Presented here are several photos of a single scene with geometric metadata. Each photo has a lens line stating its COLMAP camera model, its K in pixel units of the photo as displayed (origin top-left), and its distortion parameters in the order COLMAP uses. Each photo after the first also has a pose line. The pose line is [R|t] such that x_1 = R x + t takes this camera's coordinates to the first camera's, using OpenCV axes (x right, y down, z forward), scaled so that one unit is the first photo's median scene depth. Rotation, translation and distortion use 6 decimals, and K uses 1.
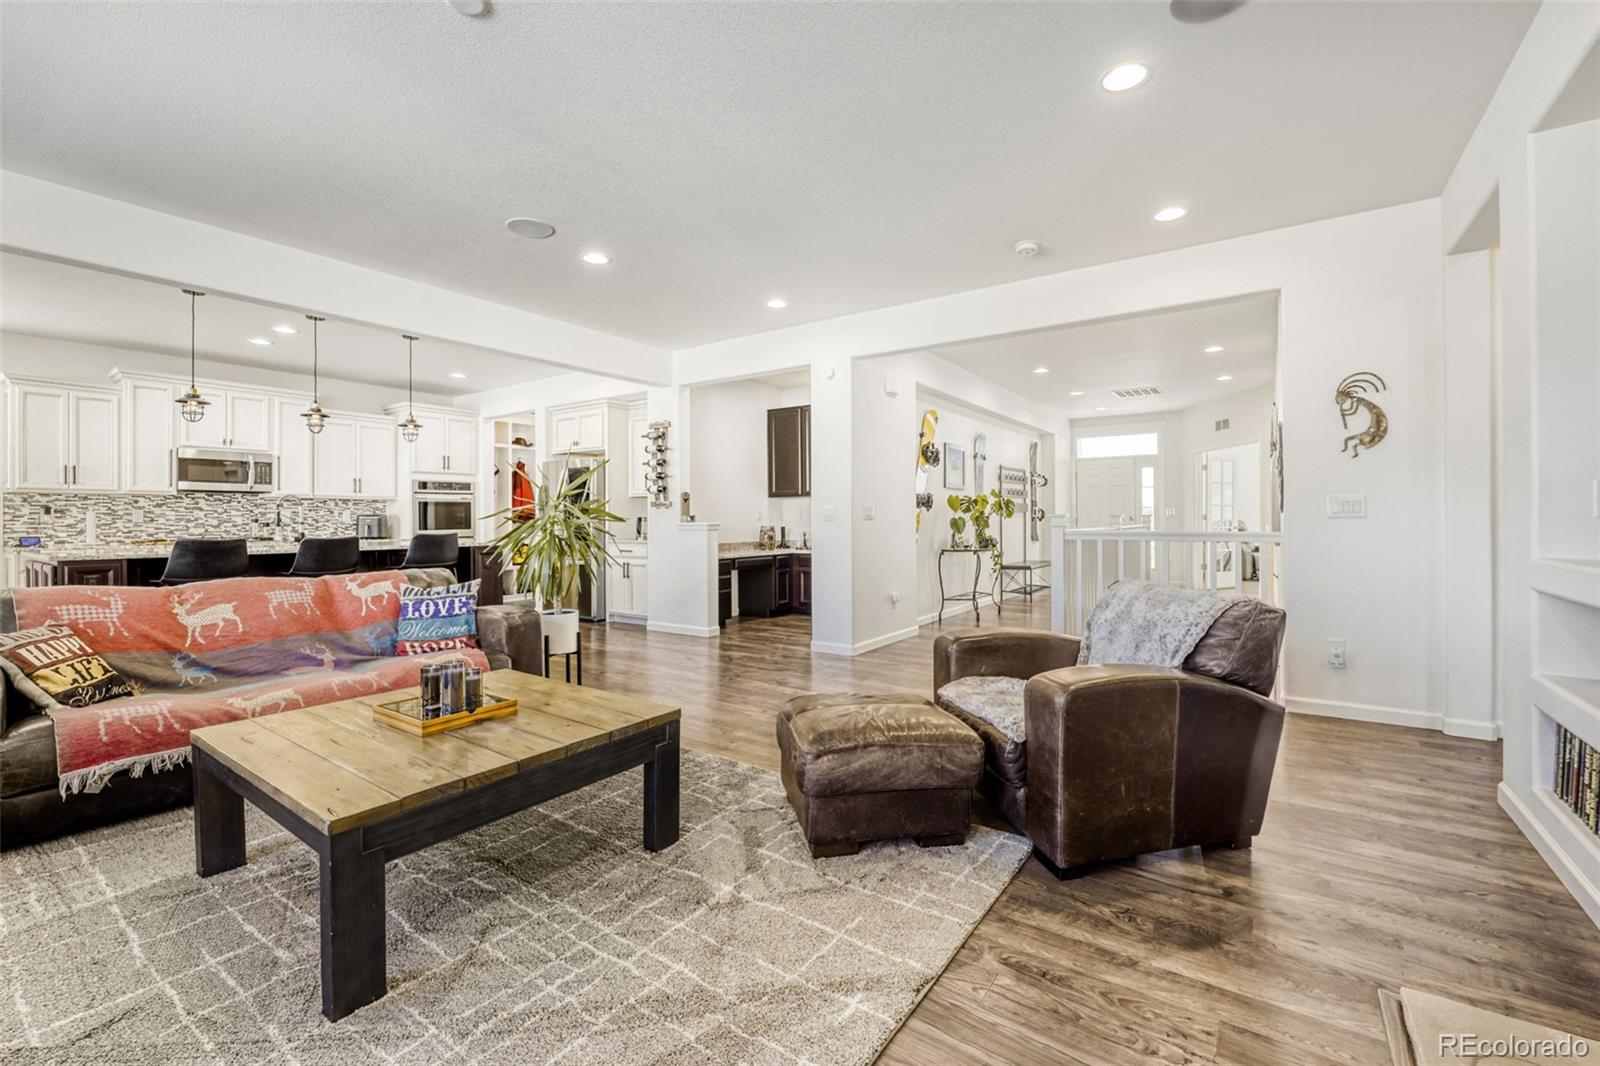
lens RADIAL K [[657.5, 0, 783.6], [0, 657.5, 520.1], [0, 0, 1]] dist [-0.003890, -0.000393]
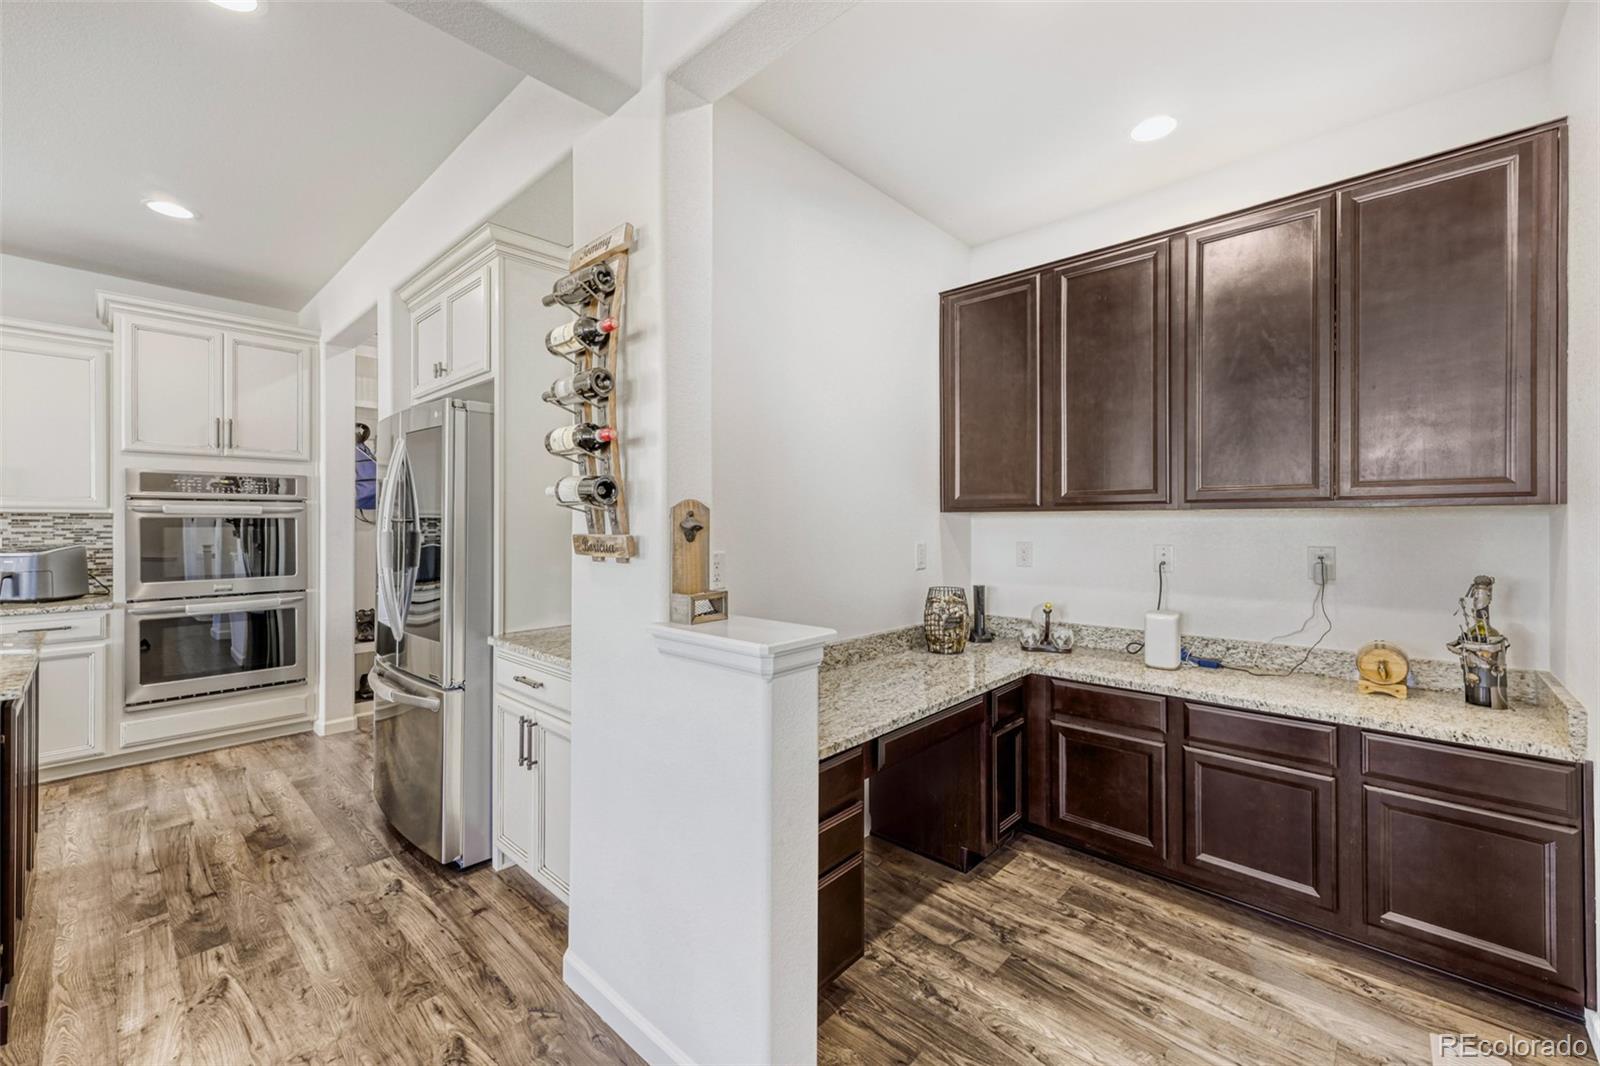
lens RADIAL K [[648.0, 0, 792.0], [0, 648.0, 519.7], [0, 0, 1]] dist [0.012099, -0.000053]
pose [[0.990310, 0.005561, -0.138761, -0.074552], [-0.006050, 0.999977, -0.003098, -0.034830], [0.138741, 0.003908, 0.990321, 0.752412]]
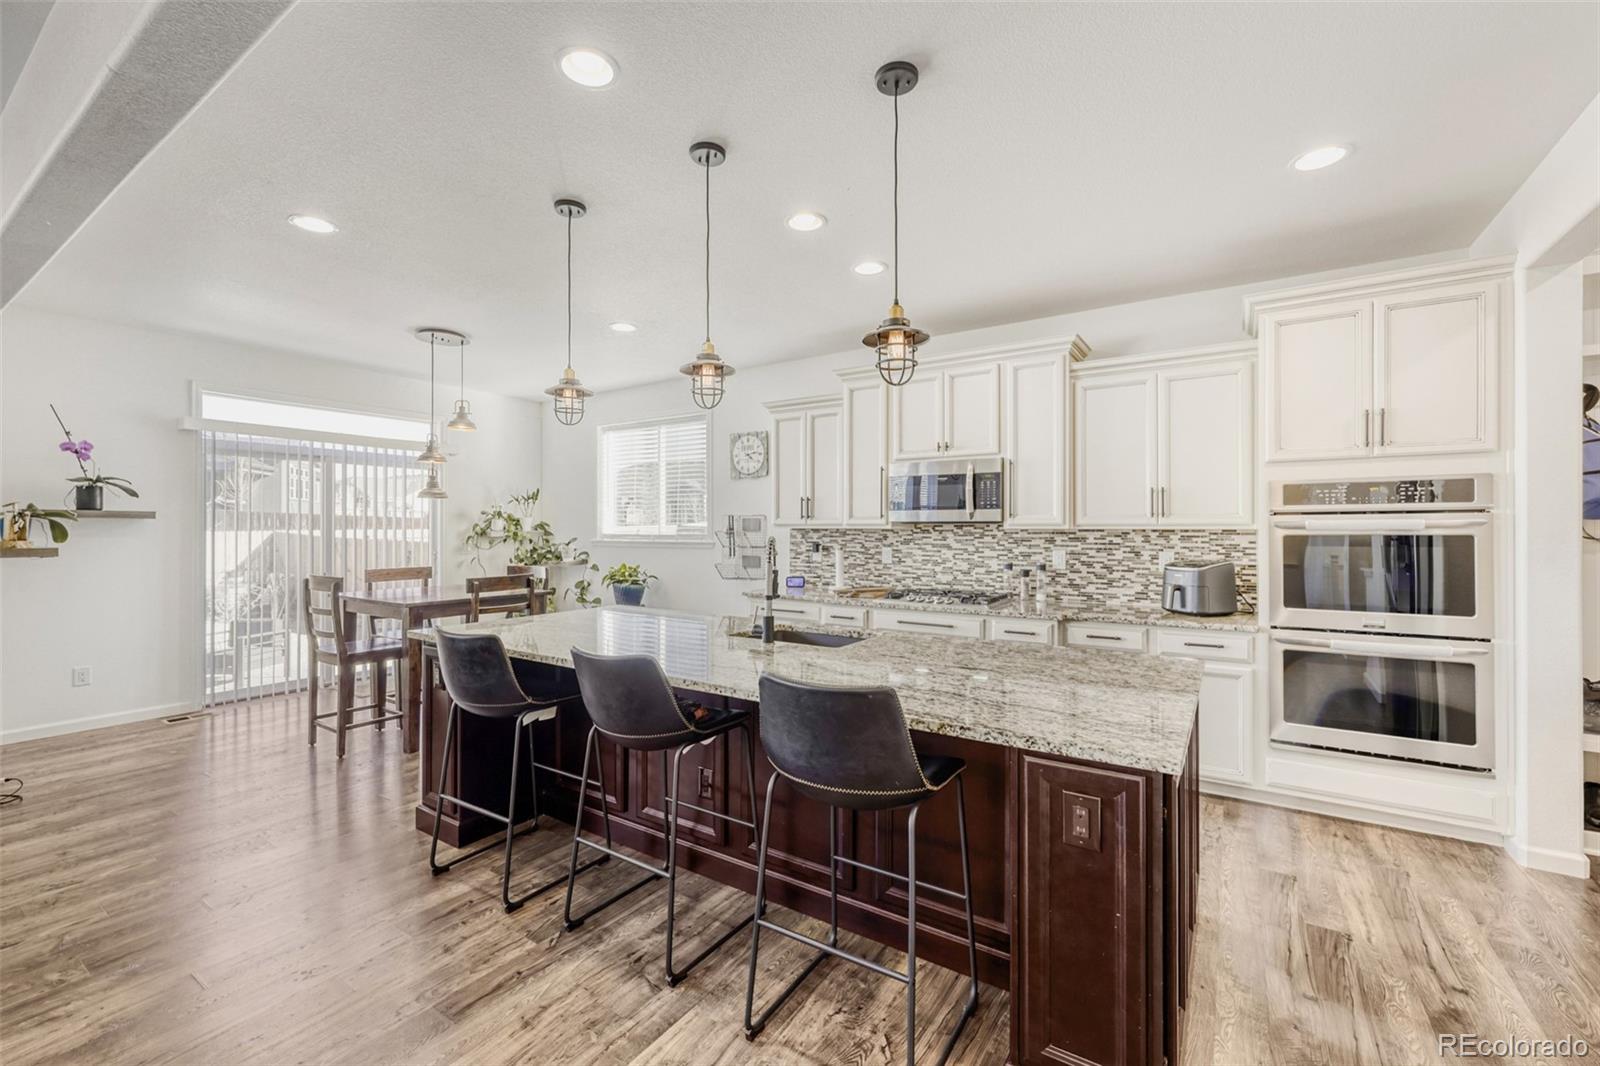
lens RADIAL K [[666.7, 0, 797.2], [0, 666.7, 524.7], [0, 0, 1]] dist [-0.001344, -0.000400]
pose [[0.032839, -0.003420, -0.999455, -0.185372], [-0.006490, 0.999972, -0.003635, -0.037721], [0.999440, 0.006605, 0.032816, 0.827325]]
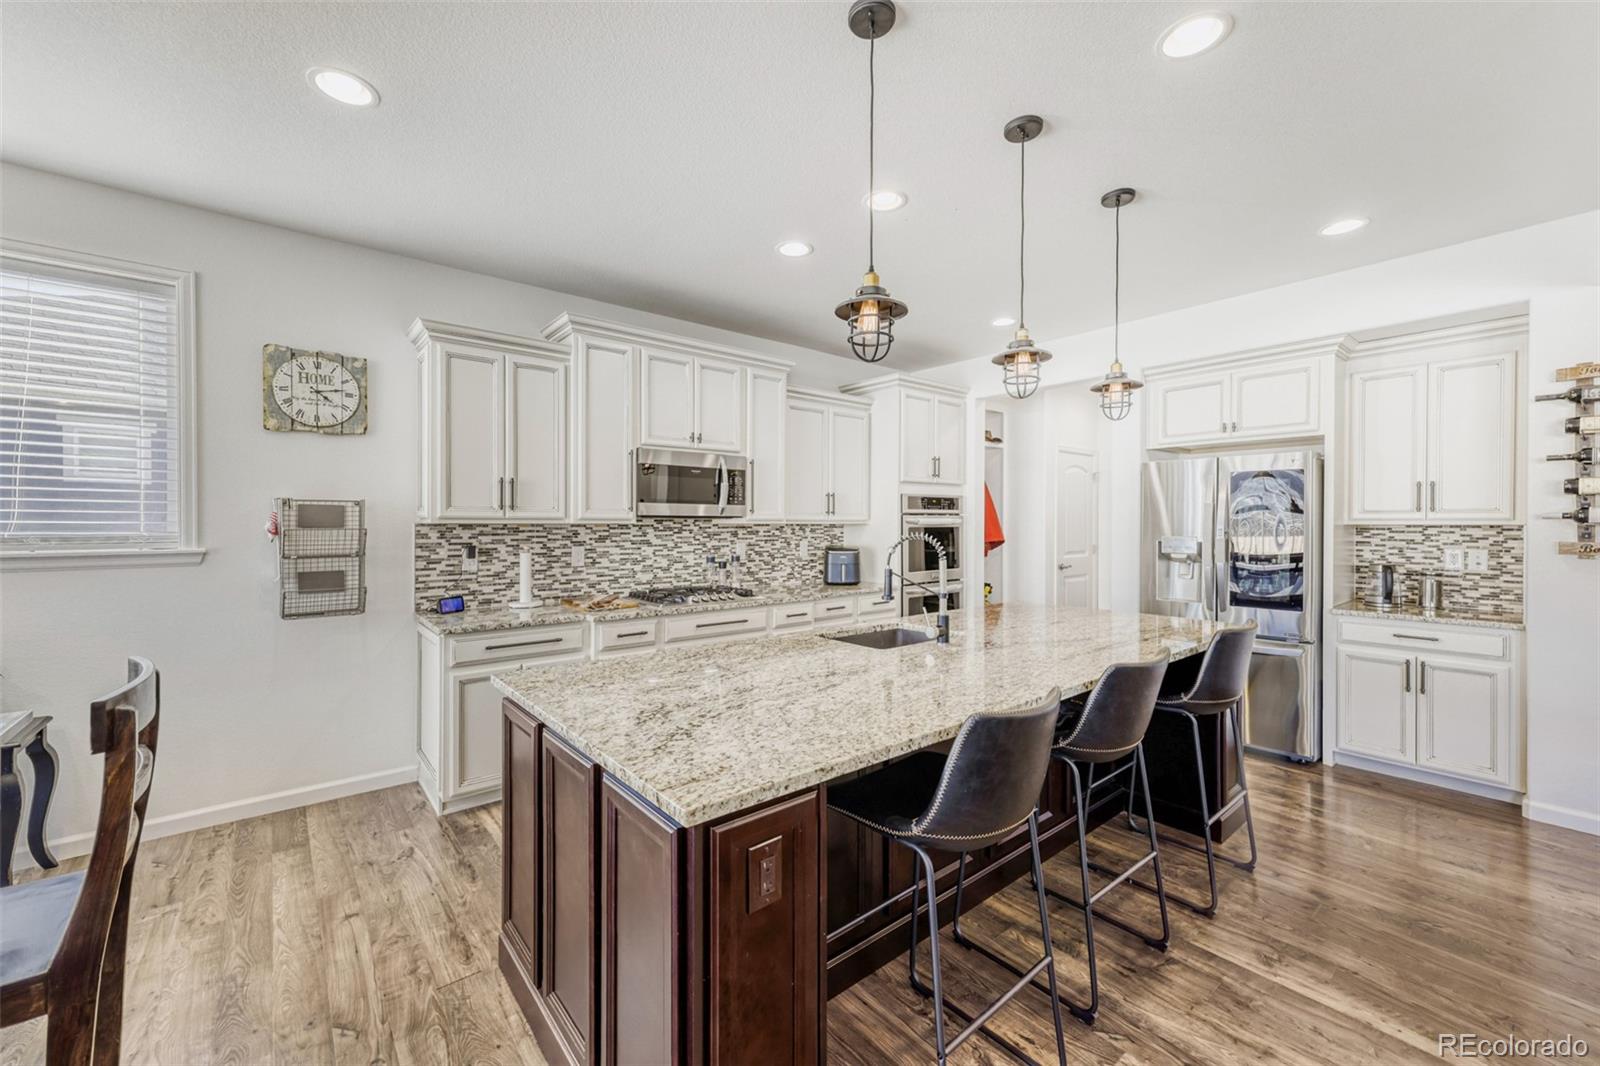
lens RADIAL K [[646.7, 0, 822.2], [0, 646.7, 526.3], [0, 0, 1]] dist [0.010447, -0.000321]
pose [[0.967400, 0.006186, -0.253178, -0.571373], [-0.005882, 0.999981, 0.001961, -0.036480], [0.253185, -0.000408, 0.967418, 0.432282]]
